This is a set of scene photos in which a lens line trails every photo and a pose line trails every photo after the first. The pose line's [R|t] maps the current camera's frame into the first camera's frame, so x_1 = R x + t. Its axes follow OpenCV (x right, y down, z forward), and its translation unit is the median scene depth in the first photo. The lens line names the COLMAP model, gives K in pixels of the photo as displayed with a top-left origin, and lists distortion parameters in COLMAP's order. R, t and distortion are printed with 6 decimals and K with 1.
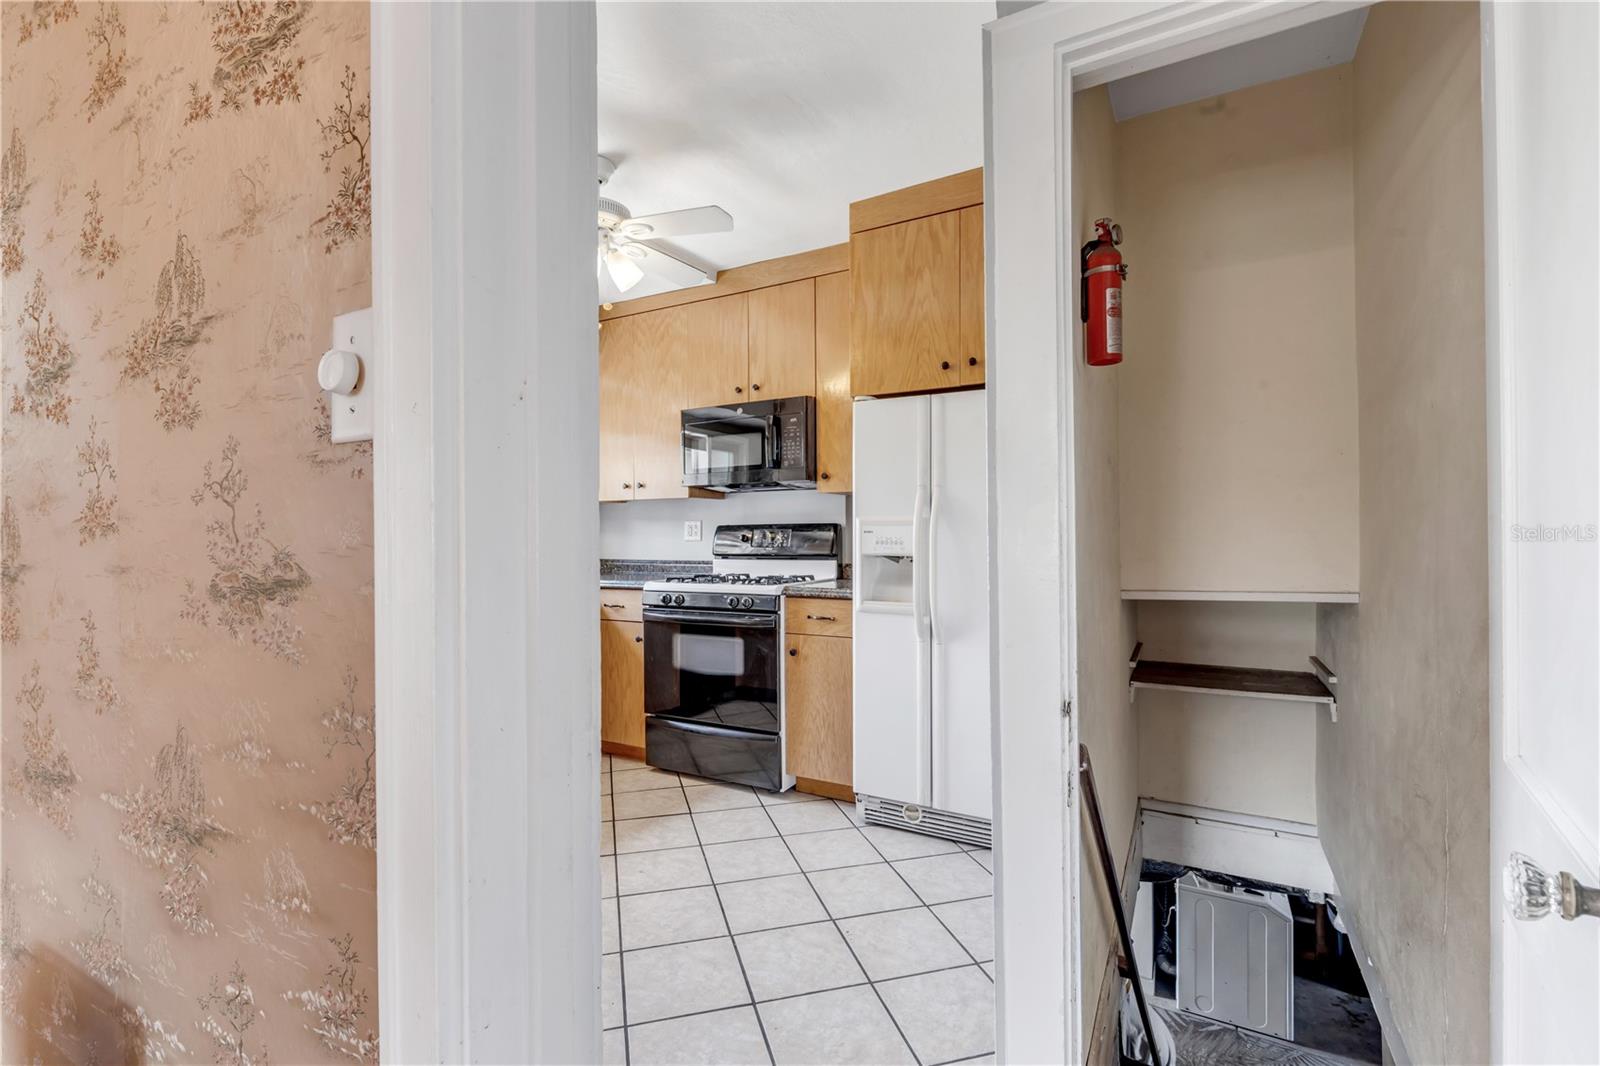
lens RADIAL K [[716.5, 0, 796.1], [0, 716.5, 530.4], [0, 0, 1]] dist [0.004409, 0.000043]
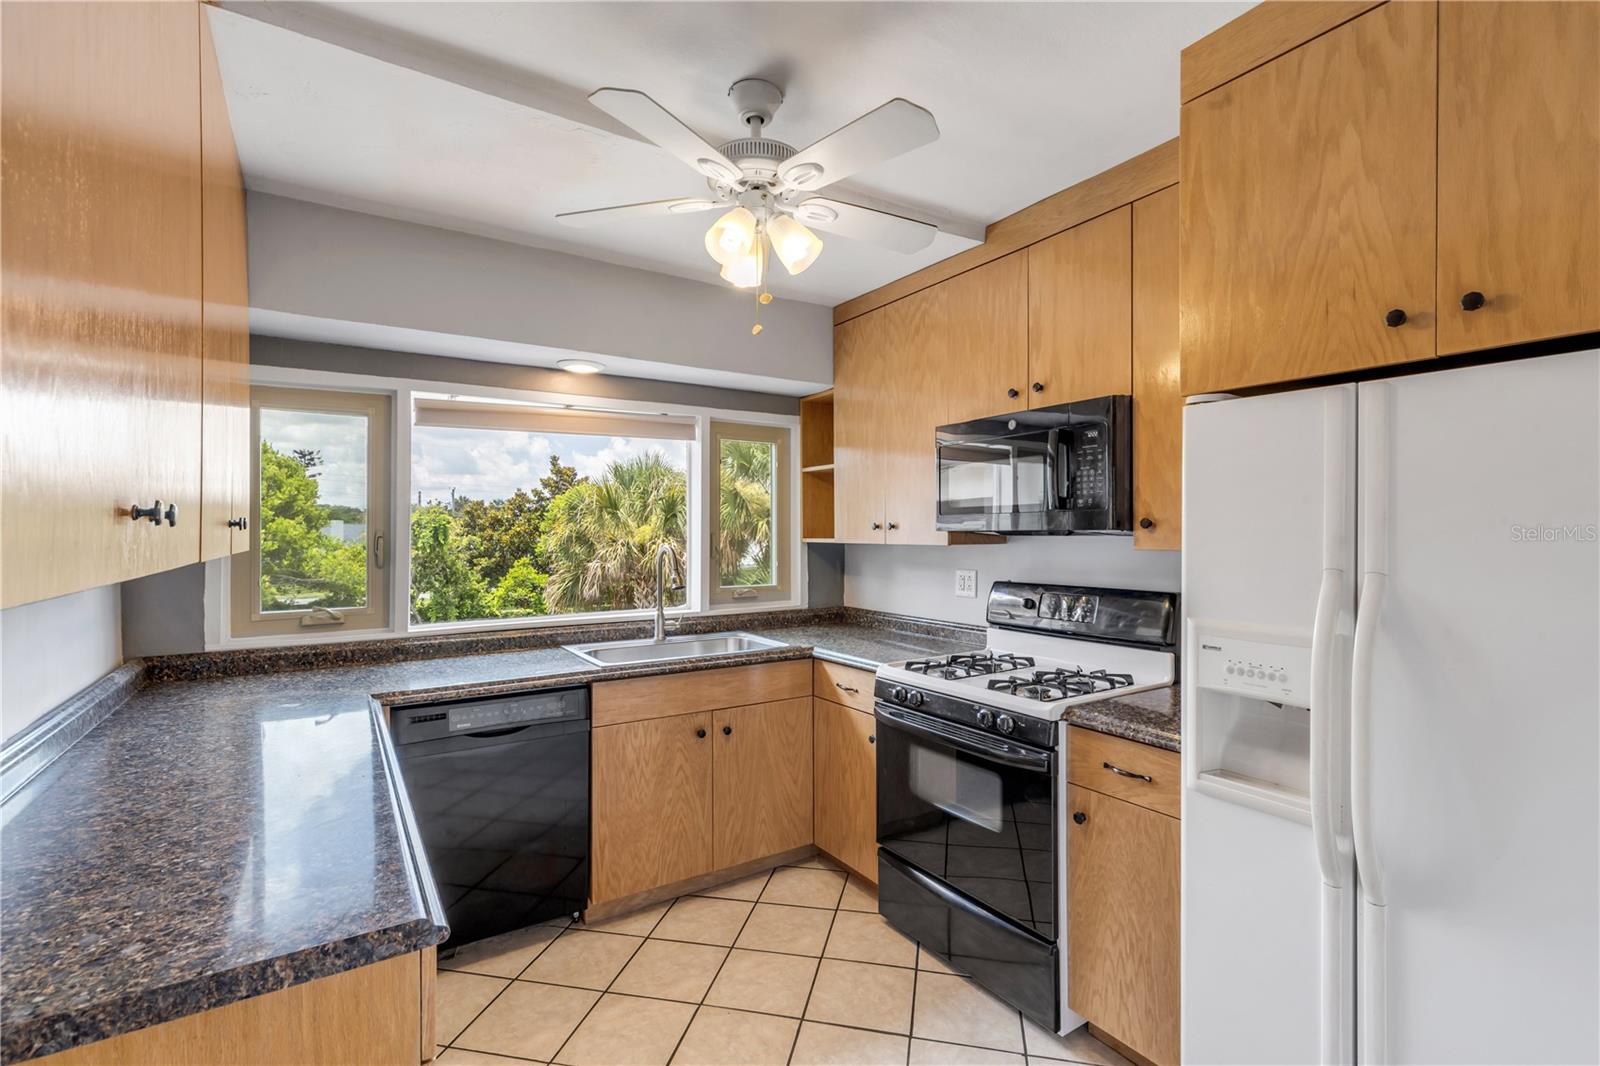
lens RADIAL K [[722.6, 0, 800.0], [0, 722.6, 533.0], [0, 0, 1]] dist [0.001332, -0.000078]
pose [[0.885859, 0.003051, -0.463944, 0.068843], [0.002153, 0.999941, 0.010686, -0.079697], [0.463949, -0.010465, 0.885800, 0.331732]]
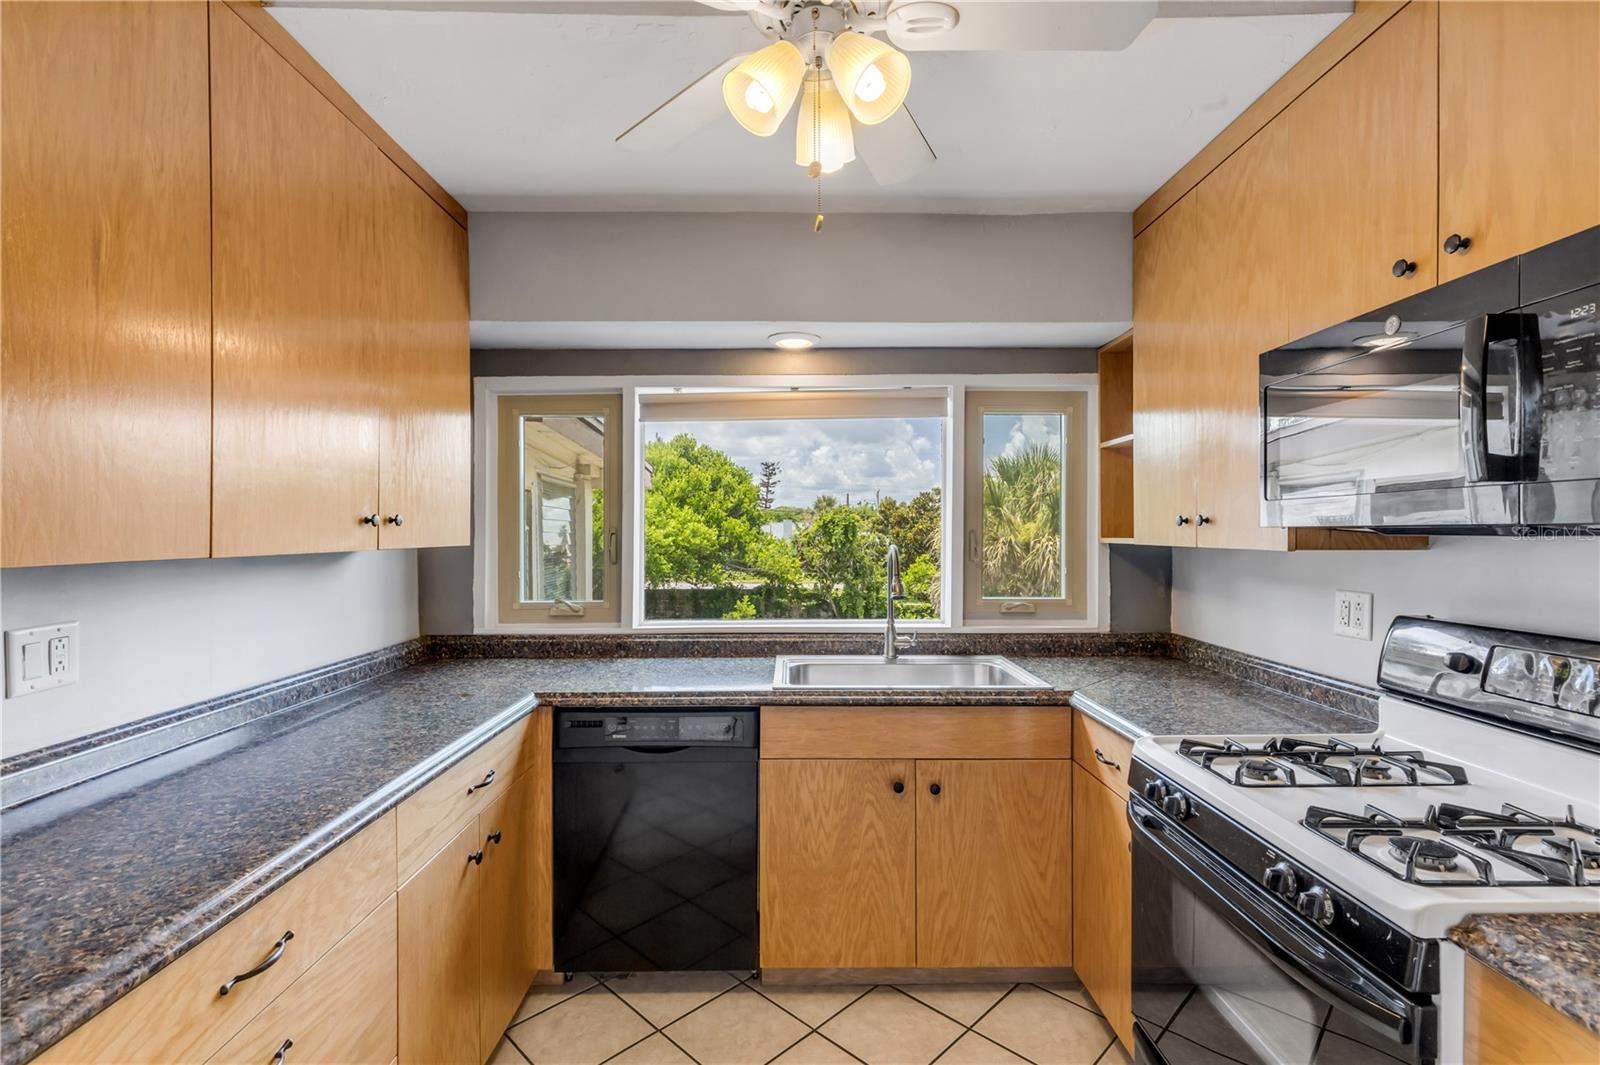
lens RADIAL K [[716.8, 0, 800.0], [0, 716.8, 532.5], [0, 0, 1]] dist [0.002163, -0.000731]
pose [[0.498427, 0.006443, -0.866908, 0.096196], [0.005869, 0.999924, 0.010806, -0.076111], [0.866912, -0.010474, 0.498352, 0.626703]]
